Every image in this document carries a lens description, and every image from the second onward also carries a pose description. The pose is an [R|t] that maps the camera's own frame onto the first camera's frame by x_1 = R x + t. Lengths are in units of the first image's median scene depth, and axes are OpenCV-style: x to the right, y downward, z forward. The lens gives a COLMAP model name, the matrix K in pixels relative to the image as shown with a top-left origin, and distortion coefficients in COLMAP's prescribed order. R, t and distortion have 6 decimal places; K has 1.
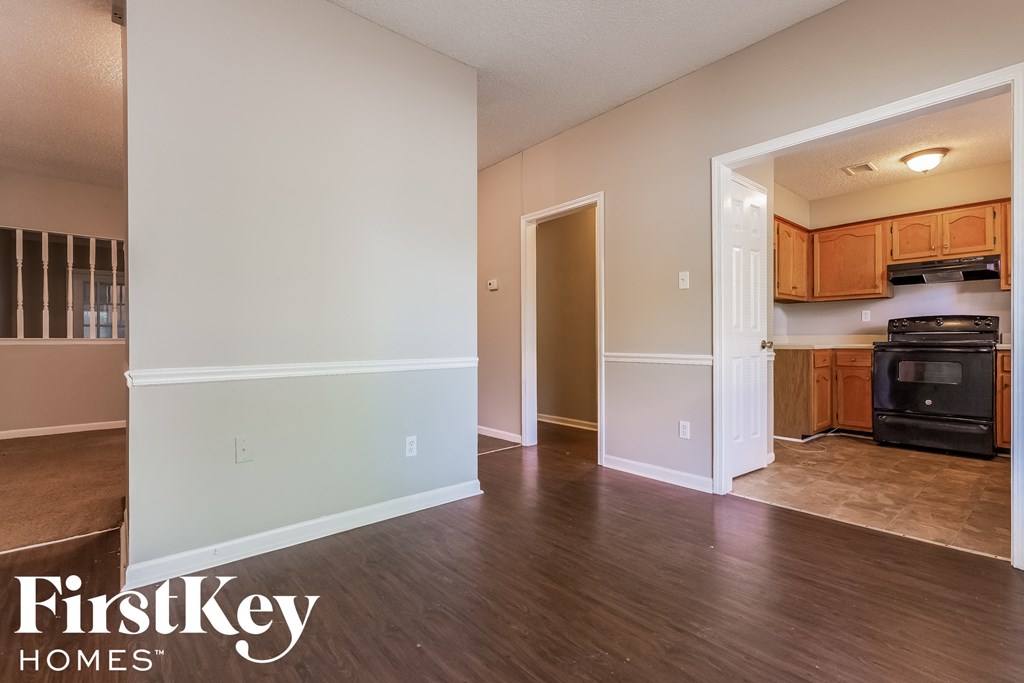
lens RADIAL K [[470.4, 0, 508.9], [0, 470.4, 337.7], [0, 0, 1]] dist [-0.001249, 0.000179]
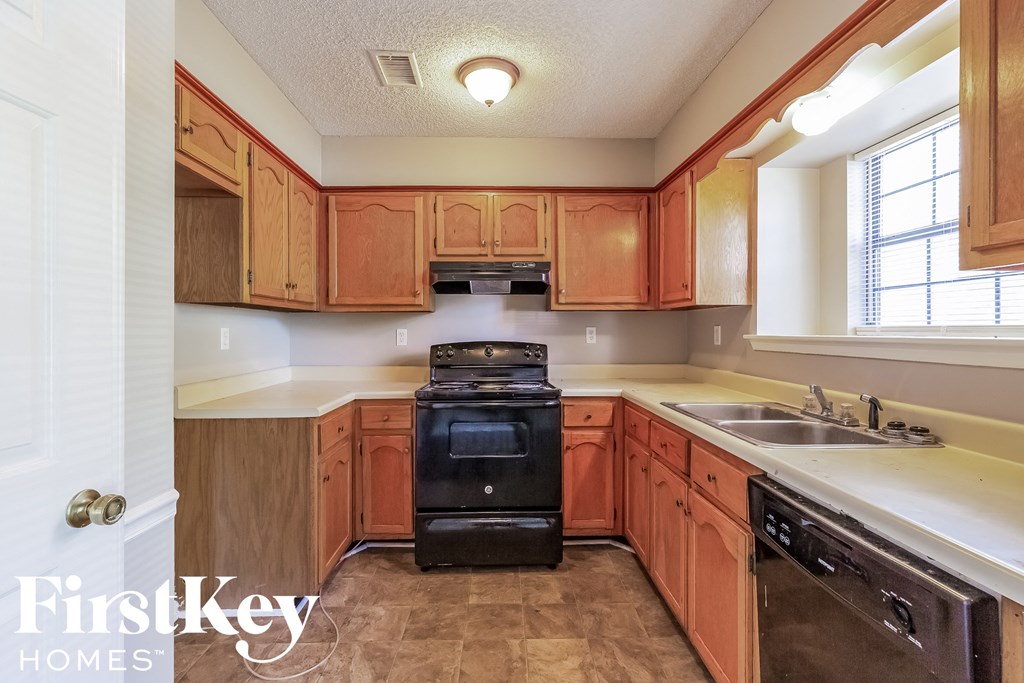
lens RADIAL K [[470.4, 0, 508.9], [0, 470.4, 337.7], [0, 0, 1]] dist [-0.001249, 0.000179]
pose [[0.628722, -0.008781, 0.777580, 0.391268], [-0.002930, 0.999902, 0.013661, -0.062667], [-0.777624, -0.010868, 0.628635, 0.537160]]
